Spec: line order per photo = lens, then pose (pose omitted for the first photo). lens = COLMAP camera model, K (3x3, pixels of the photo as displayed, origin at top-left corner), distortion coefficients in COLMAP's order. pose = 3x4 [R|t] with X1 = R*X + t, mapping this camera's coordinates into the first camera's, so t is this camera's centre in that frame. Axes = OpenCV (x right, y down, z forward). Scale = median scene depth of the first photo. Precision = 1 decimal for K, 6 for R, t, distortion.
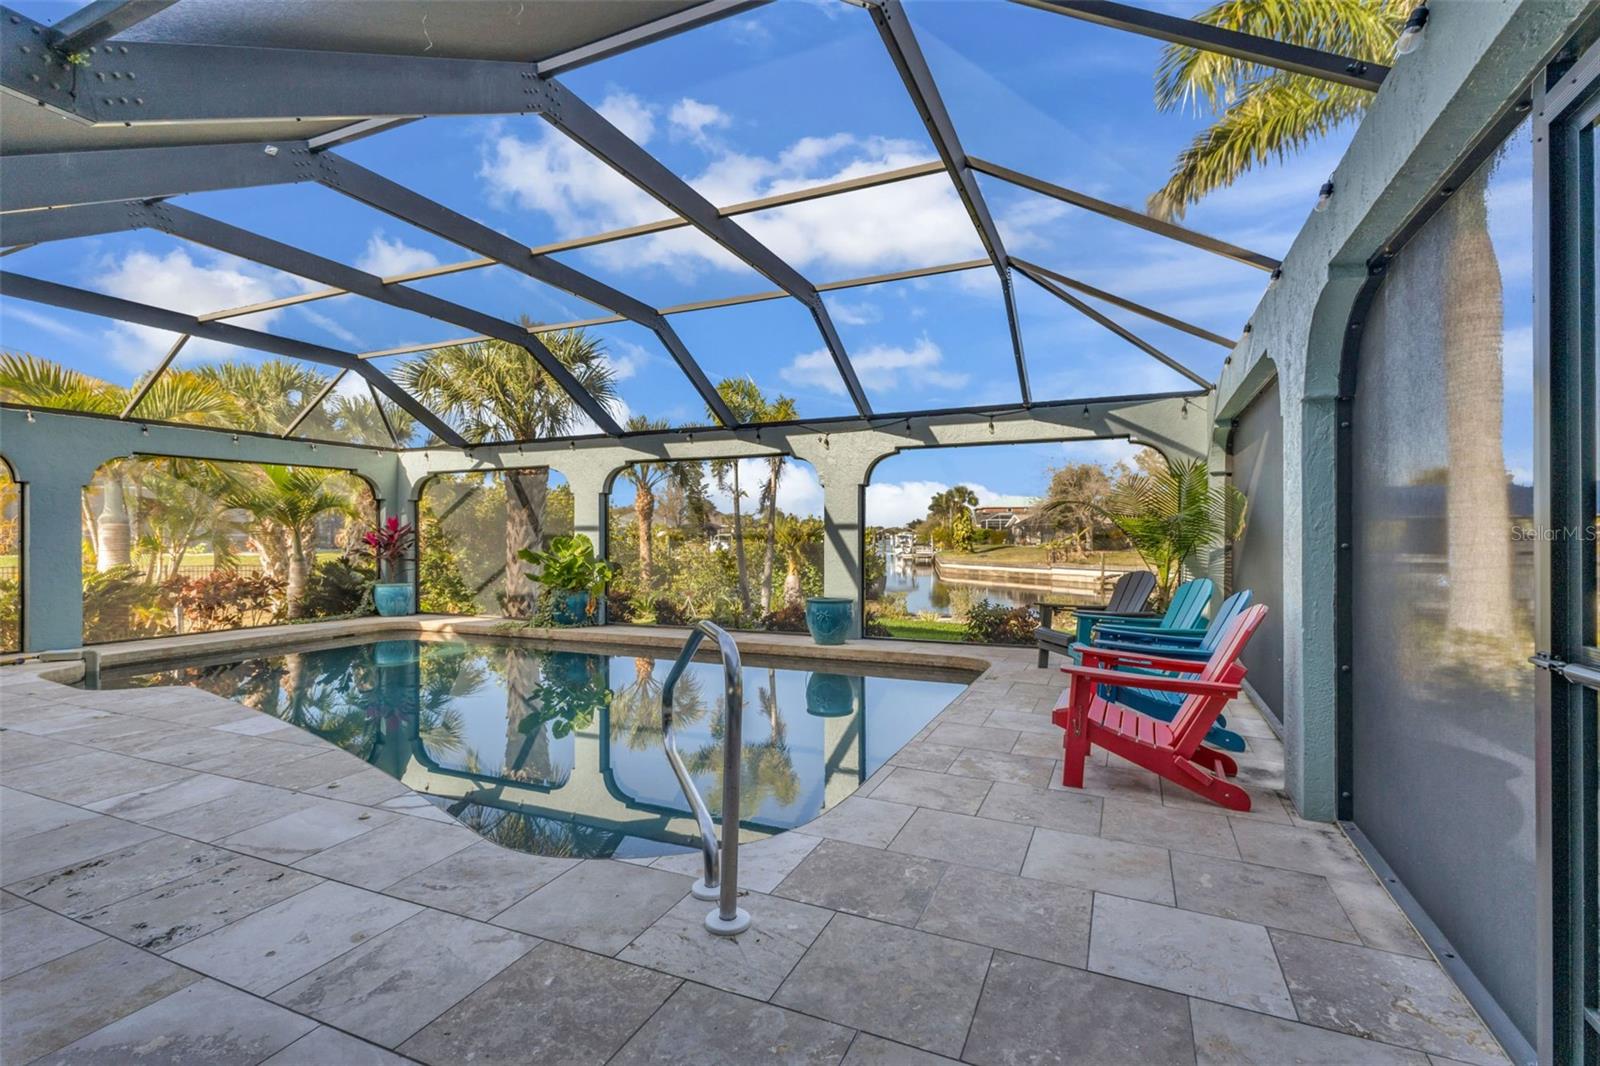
lens RADIAL K [[702.8, 0, 775.8], [0, 702.8, 529.6], [0, 0, 1]] dist [0.008873, -0.000300]
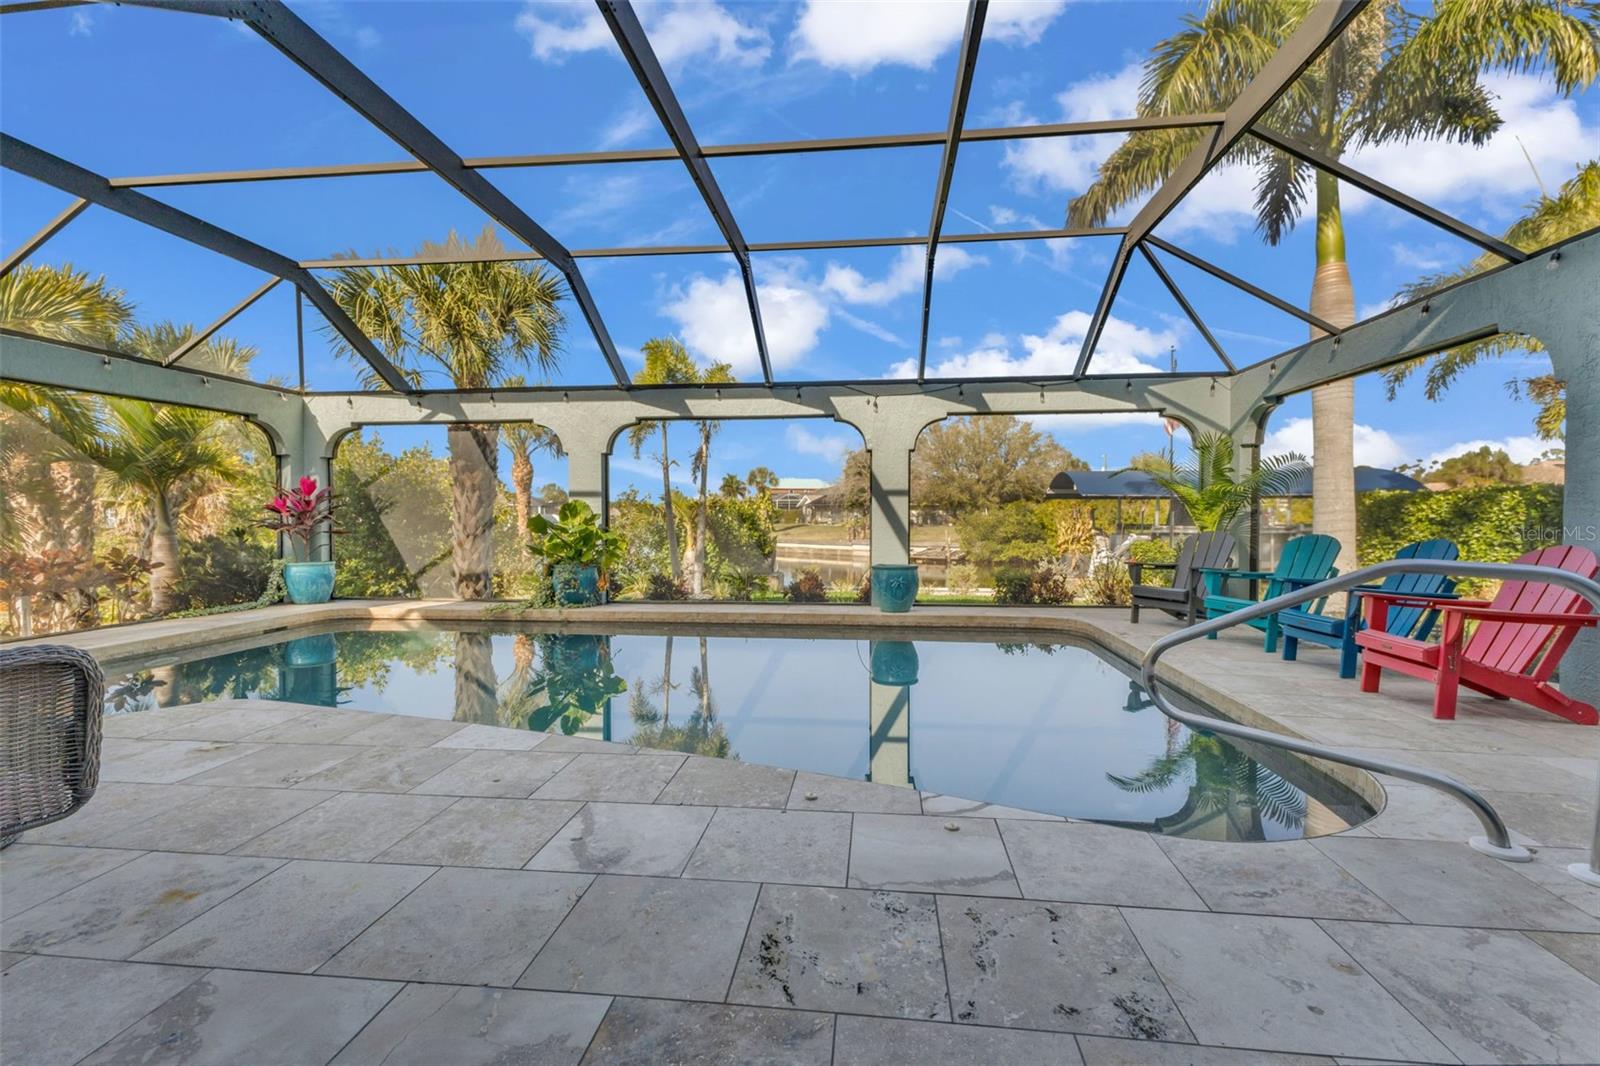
lens RADIAL K [[702.1, 0, 763.8], [0, 702.1, 522.5], [0, 0, 1]] dist [0.010023, 0.000010]
pose [[0.954543, -0.002700, 0.298059, -0.317289], [-0.002402, 0.999857, 0.016750, 0.019081], [-0.298062, -0.016705, 0.954400, 0.104231]]
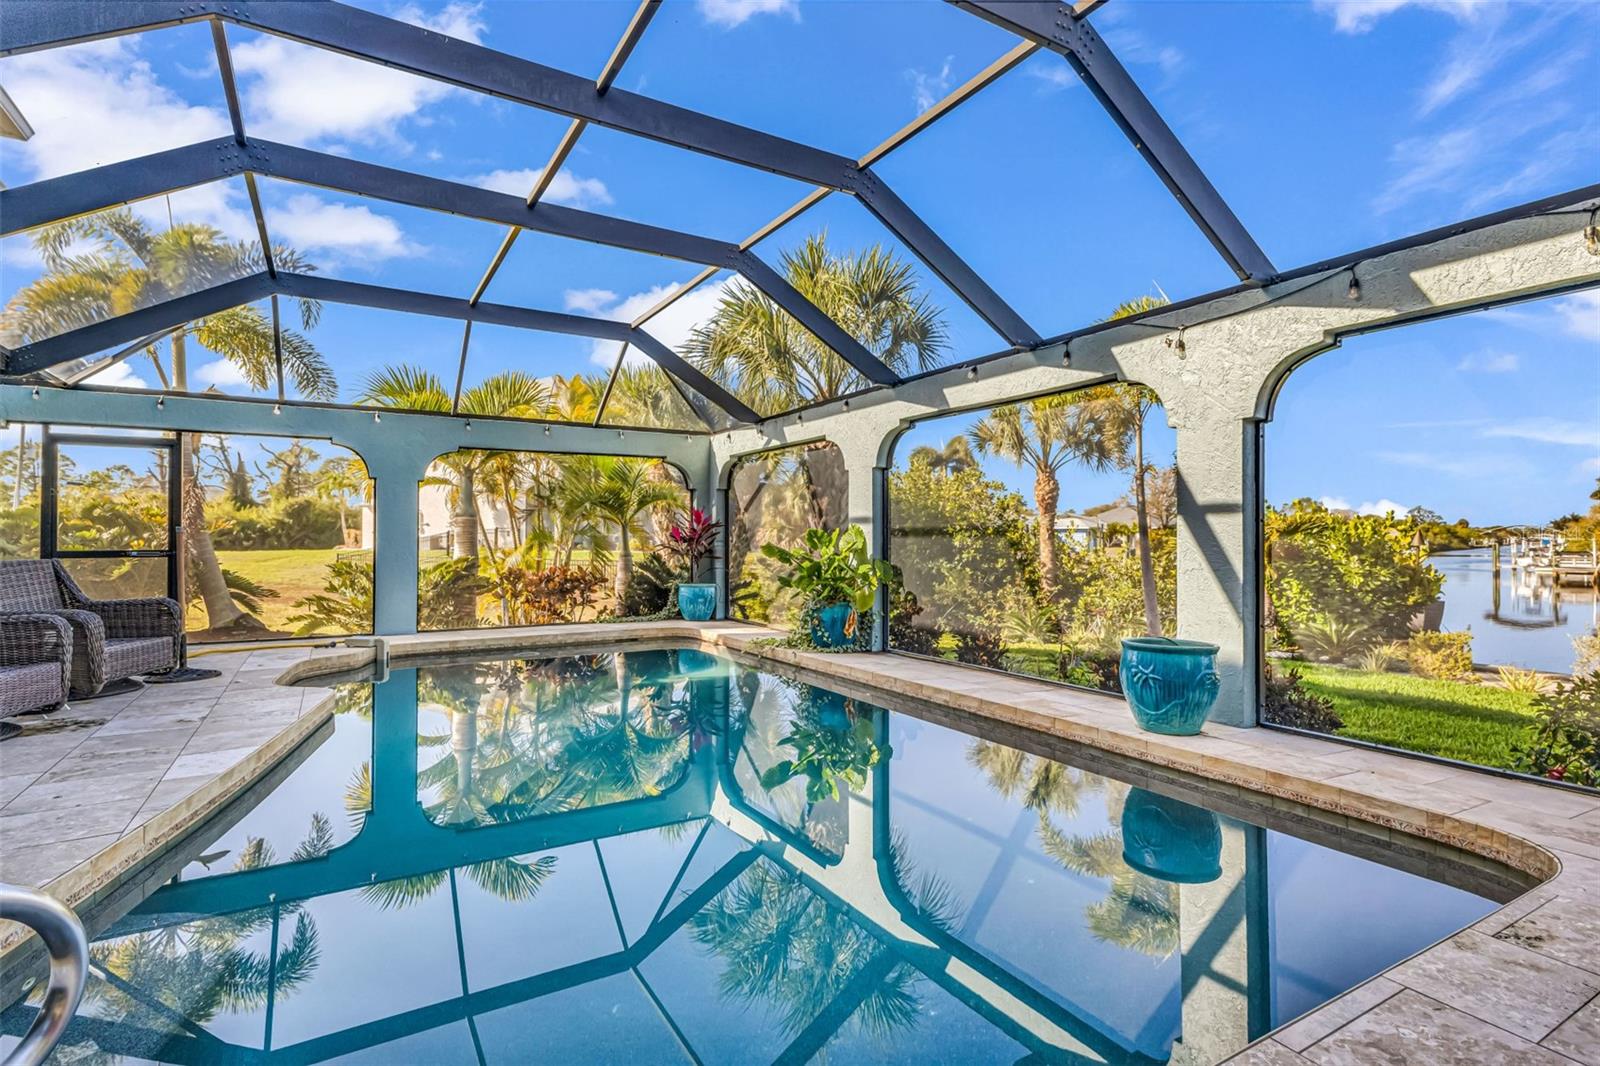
lens RADIAL K [[752.8, 0, 863.1], [0, 752.8, 528.7], [0, 0, 1]] dist [0.017119, -0.000294]
pose [[0.843569, -0.004065, -0.537005, 0.153112], [0.000655, 0.999978, -0.006541, 0.015371], [0.537020, 0.005166, 0.843553, 0.340794]]
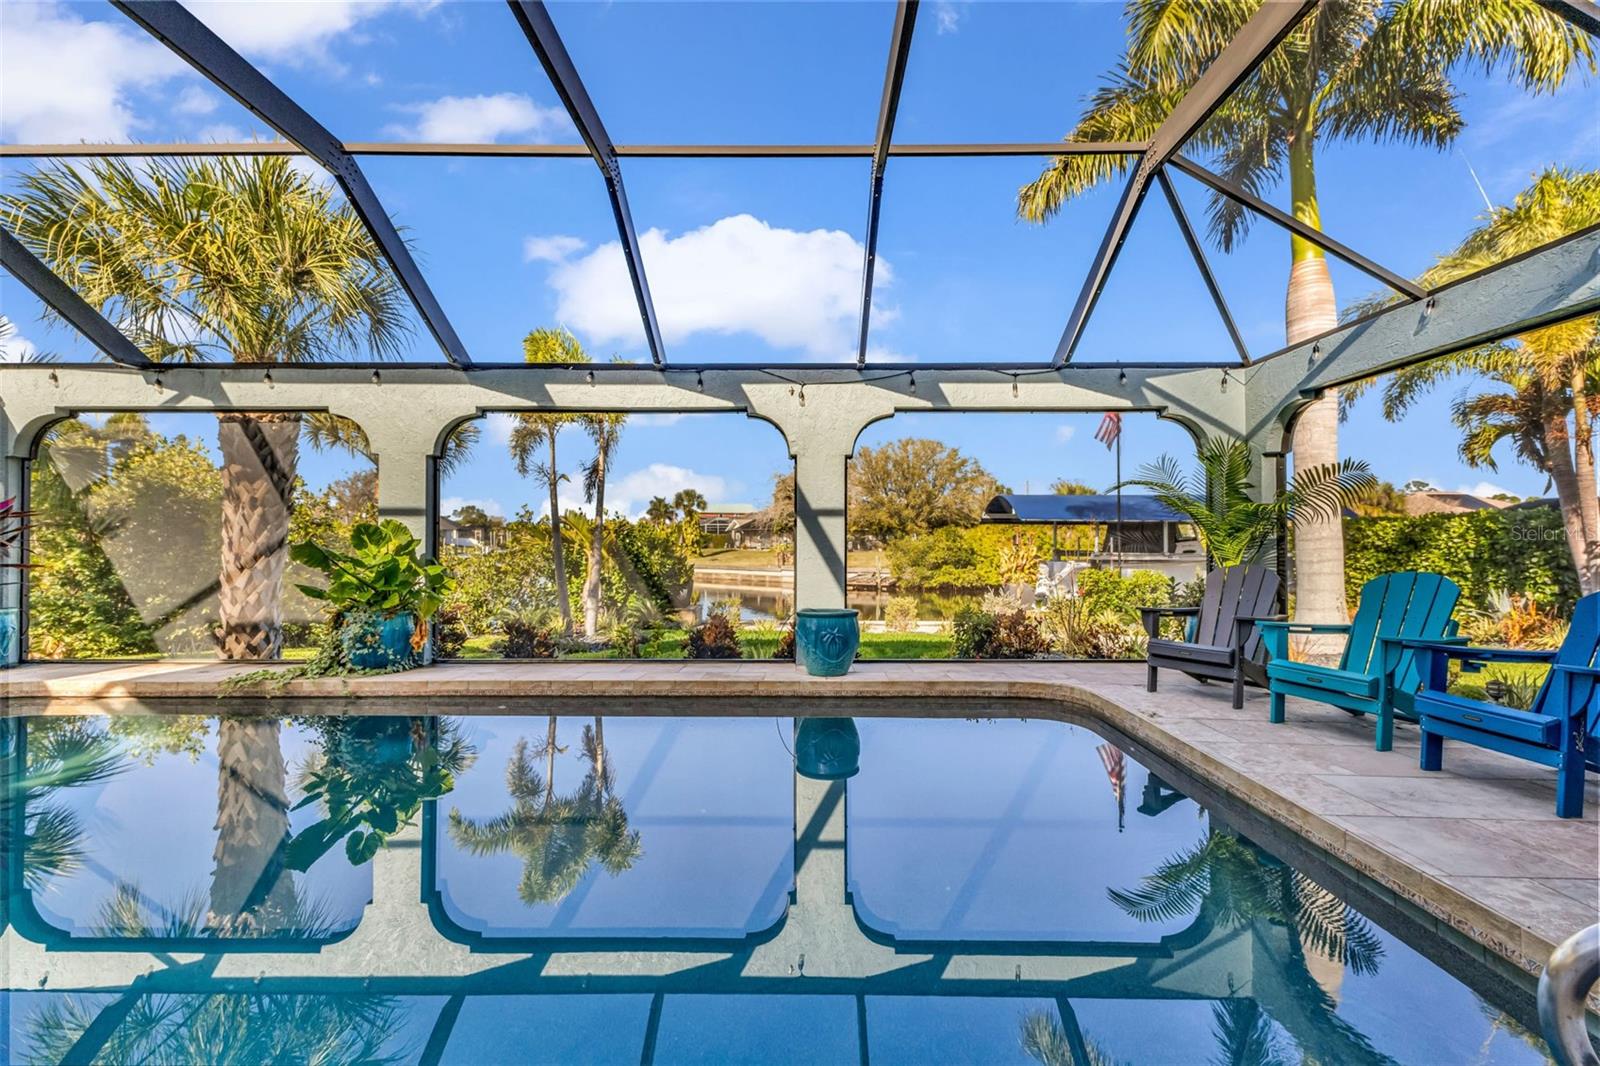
lens RADIAL K [[703.2, 0, 758.2], [0, 703.2, 523.4], [0, 0, 1]] dist [0.007688, -0.000129]
pose [[0.923679, 0.011724, 0.382987, -0.216015], [-0.005568, 0.999837, -0.017178, 0.018330], [-0.383126, 0.013734, 0.923594, 0.300496]]
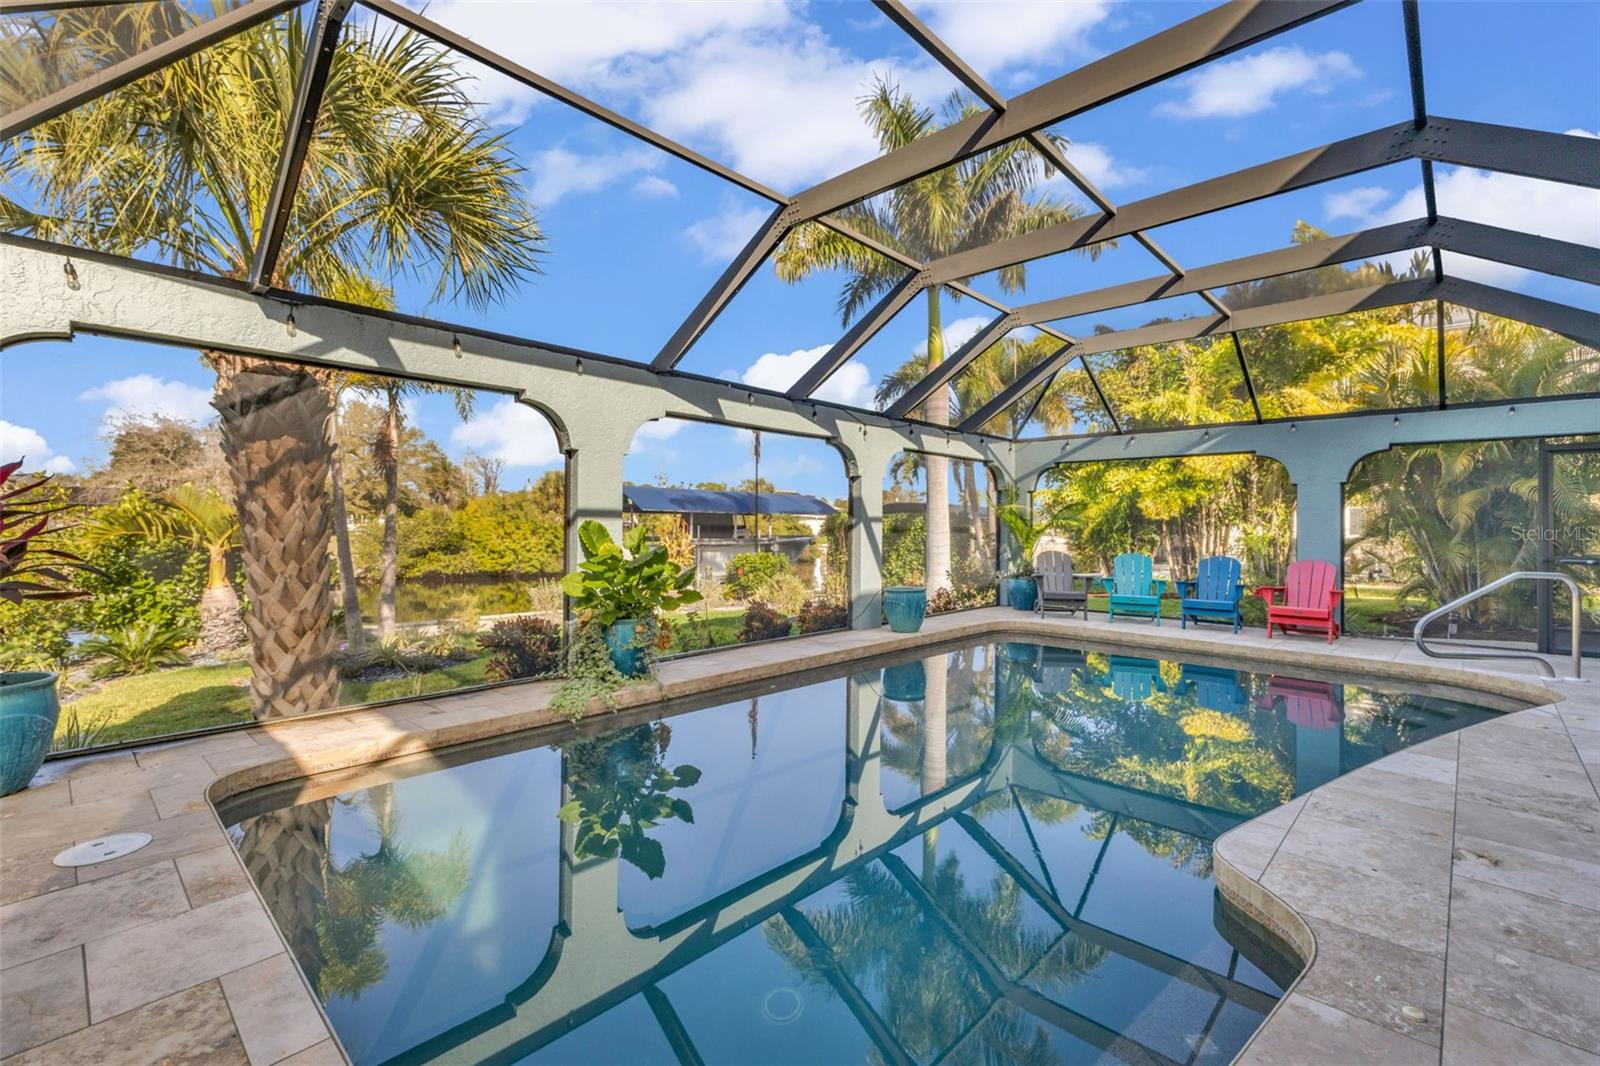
lens RADIAL K [[738.9, 0, 828.6], [0, 738.9, 509.3], [0, 0, 1]] dist [0.000916, 0.000359]
pose [[0.297200, 0.023739, 0.954520, -0.839412], [-0.016510, 0.999669, -0.019721, 0.004234], [-0.954672, -0.009898, 0.297494, 0.653937]]
